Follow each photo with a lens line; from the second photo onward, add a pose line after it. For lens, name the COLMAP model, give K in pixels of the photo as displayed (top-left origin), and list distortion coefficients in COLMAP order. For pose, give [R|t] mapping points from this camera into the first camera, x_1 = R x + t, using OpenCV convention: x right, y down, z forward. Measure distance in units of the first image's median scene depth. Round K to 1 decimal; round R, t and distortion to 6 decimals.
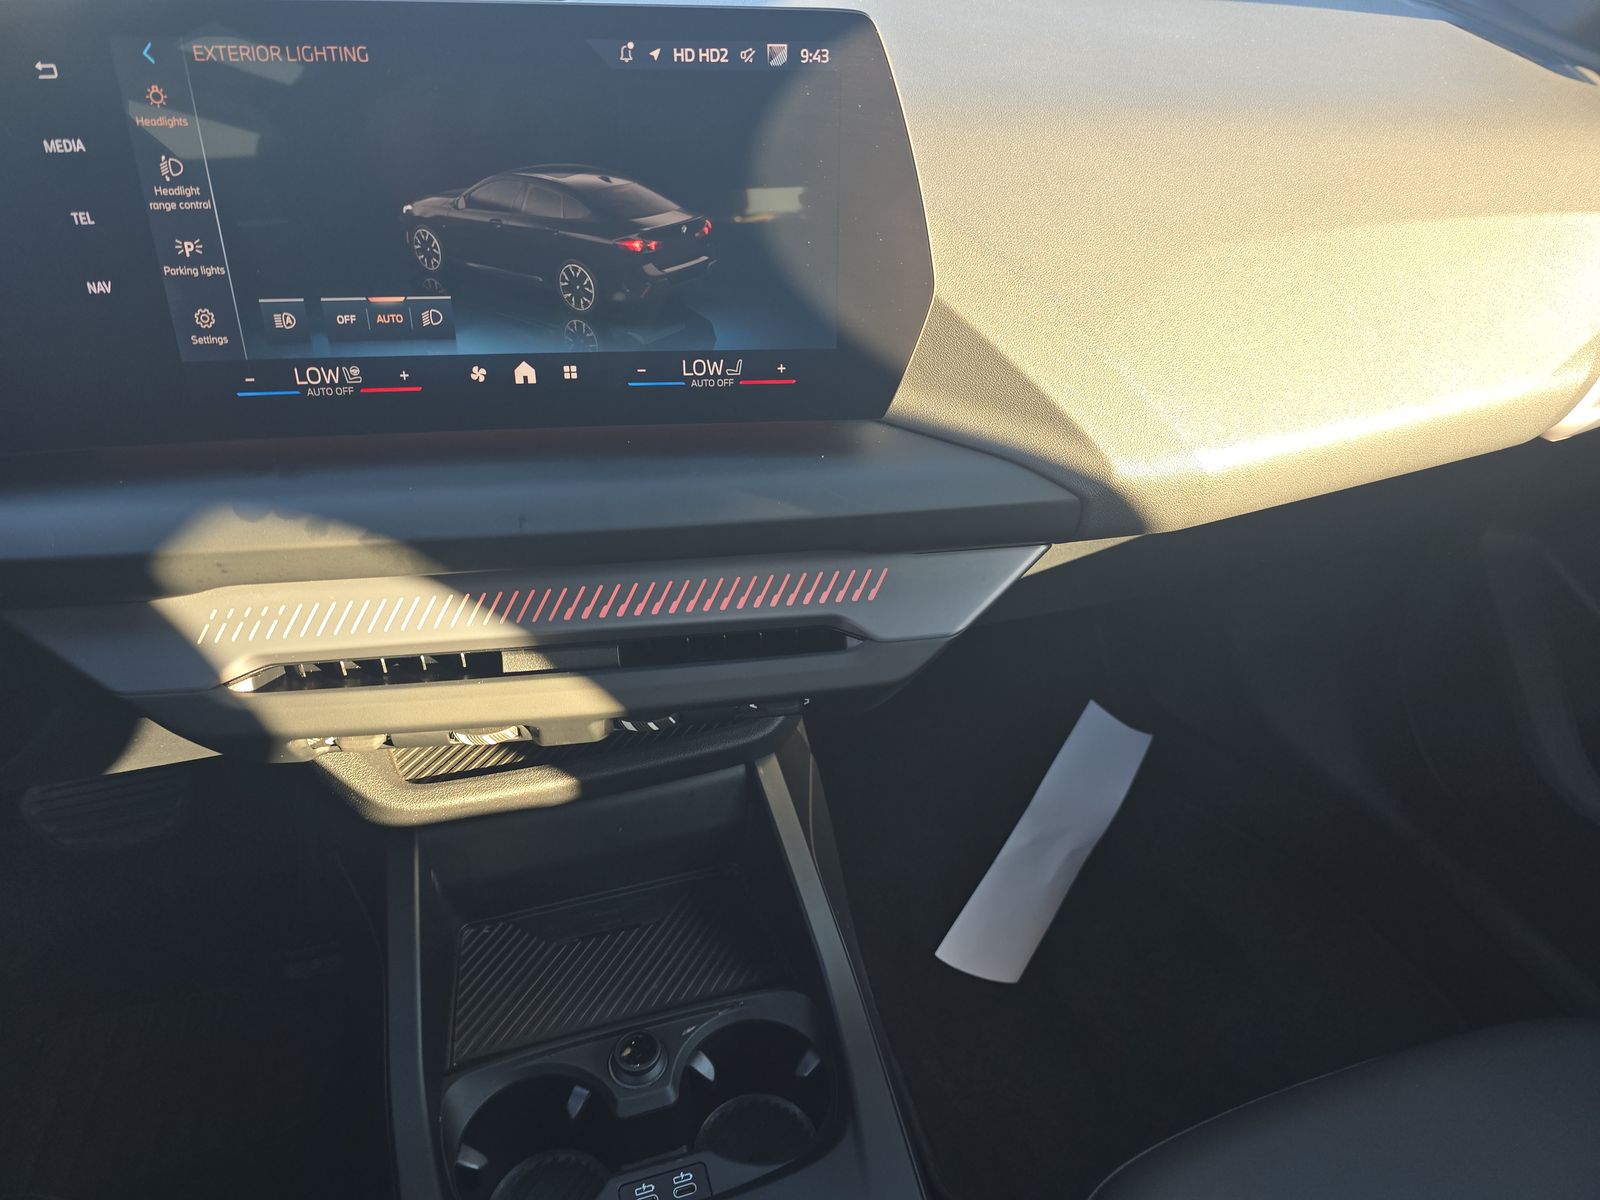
lens RADIAL K [[1097.5, 0, 800.0], [0, 1097.5, 600.0], [0, 0, 1]] dist [0.053223, -0.054591]
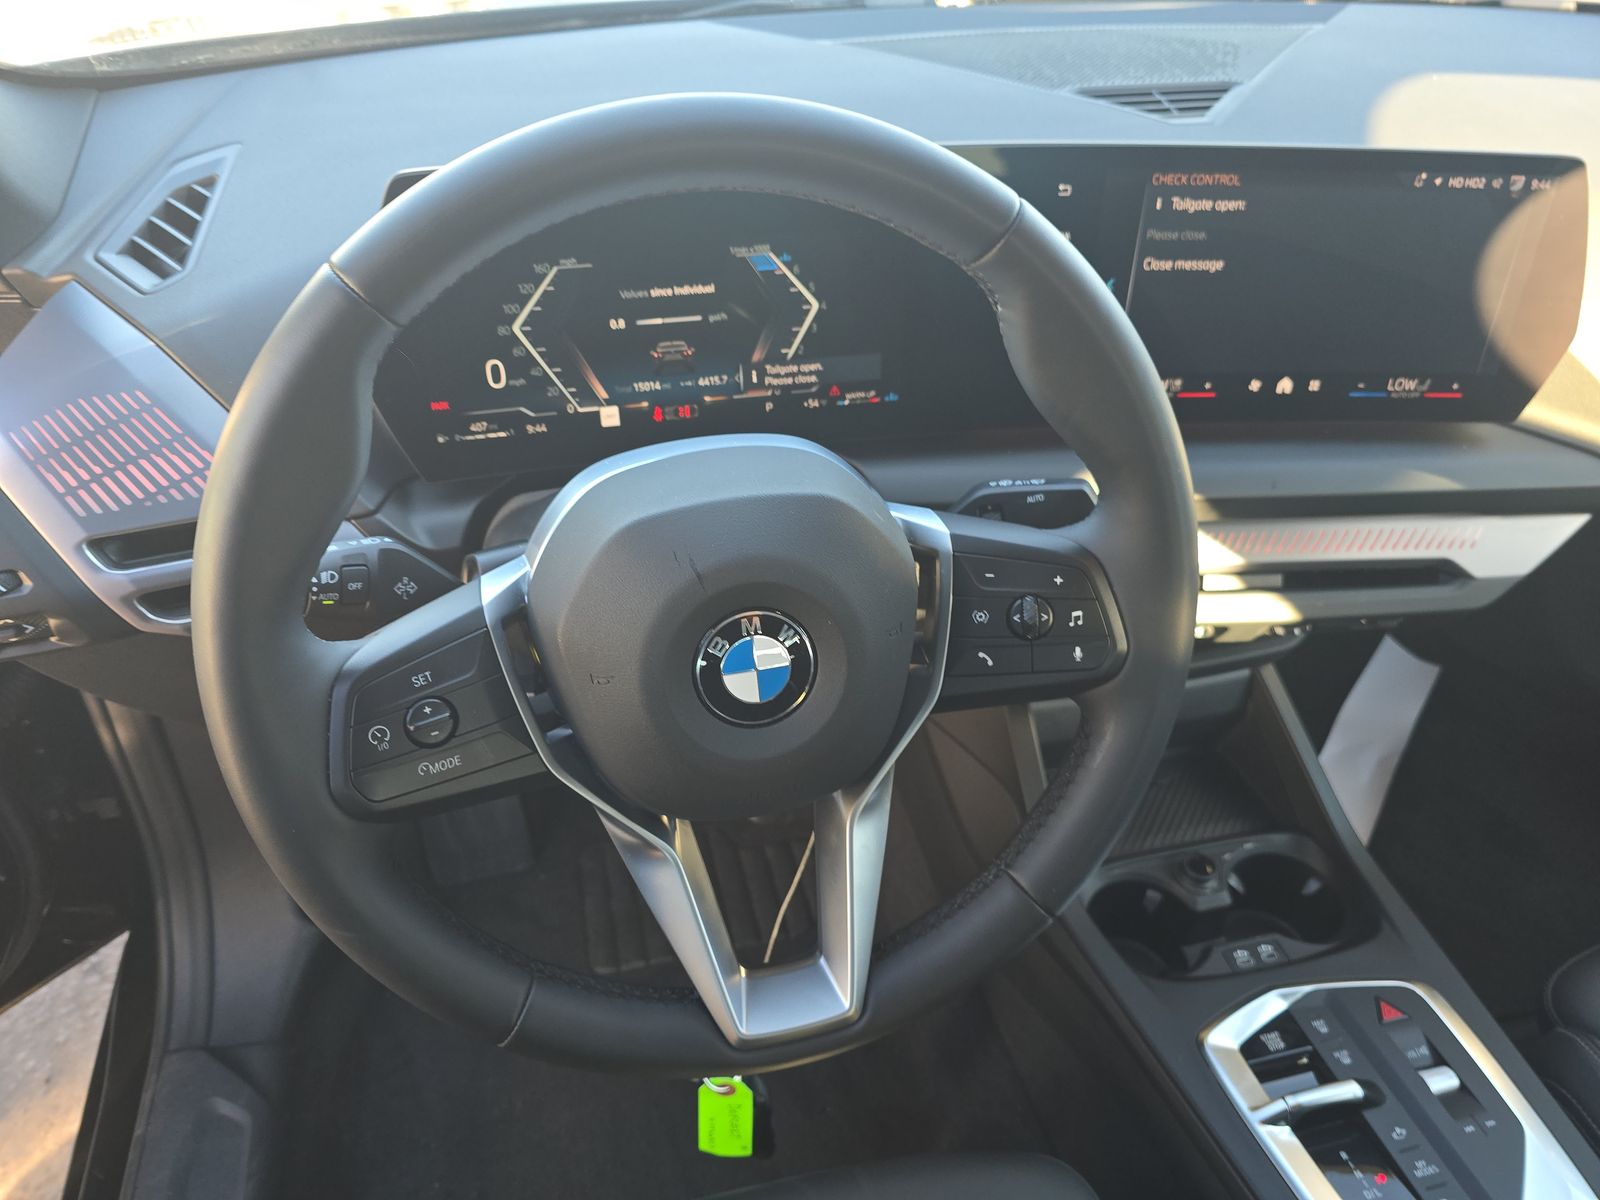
lens RADIAL K [[1097.5, 0, 800.0], [0, 1097.5, 600.0], [0, 0, 1]] dist [0.053223, -0.054591]
pose [[0.998894, 0.039993, -0.024715, -0.833893], [-0.038538, 0.997643, 0.056774, 0.020567], [0.026927, -0.055758, 0.998081, -0.502225]]
